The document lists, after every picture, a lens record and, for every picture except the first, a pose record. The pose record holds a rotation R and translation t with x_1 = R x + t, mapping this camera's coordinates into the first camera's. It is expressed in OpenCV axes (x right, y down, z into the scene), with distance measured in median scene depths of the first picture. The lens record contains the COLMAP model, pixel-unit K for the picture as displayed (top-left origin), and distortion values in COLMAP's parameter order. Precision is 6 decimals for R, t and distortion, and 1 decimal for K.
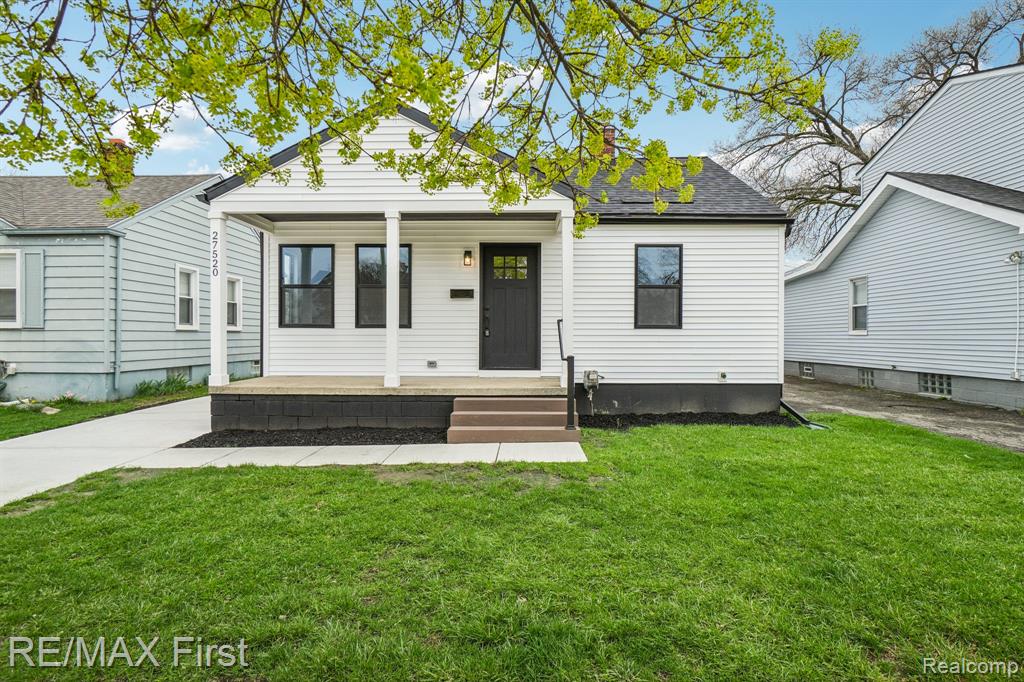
lens RADIAL K [[519.3, 0, 511.9], [0, 519.3, 342.8], [0, 0, 1]] dist [-0.006661, 0.001062]
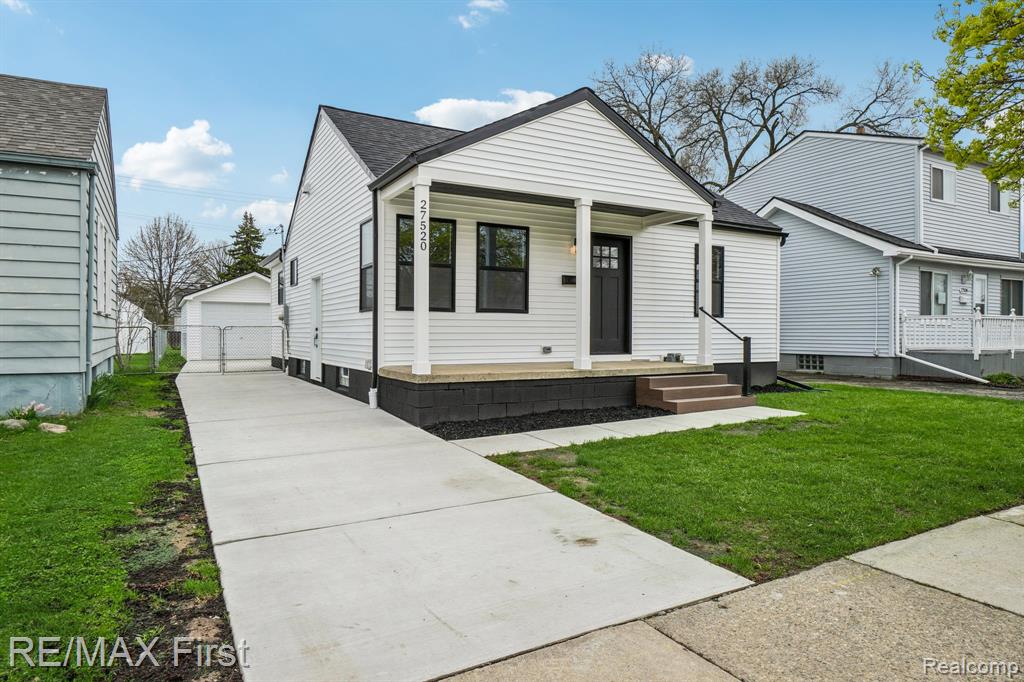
lens RADIAL K [[633.3, 0, 512.6], [0, 633.3, 338.3], [0, 0, 1]] dist [-0.008703, -0.001895]
pose [[0.860931, -0.004226, 0.508704, -0.826192], [0.005699, 0.999983, -0.001338, 0.019907], [-0.508690, 0.004050, 0.860940, -0.006474]]
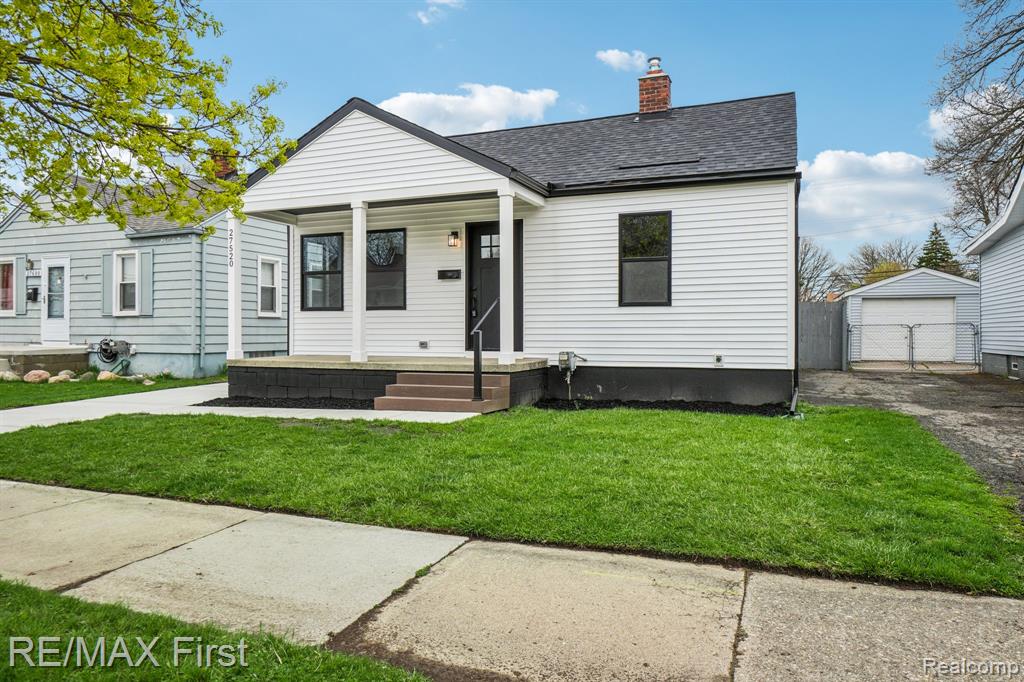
lens RADIAL K [[679.9, 0, 514.4], [0, 679.9, 336.2], [0, 0, 1]] dist [-0.007318, -0.002125]
pose [[0.934462, -0.000578, -0.356062, 0.488092], [-0.001924, 0.999976, -0.006673, 0.032896], [0.356057, 0.006921, 0.934438, -0.182361]]
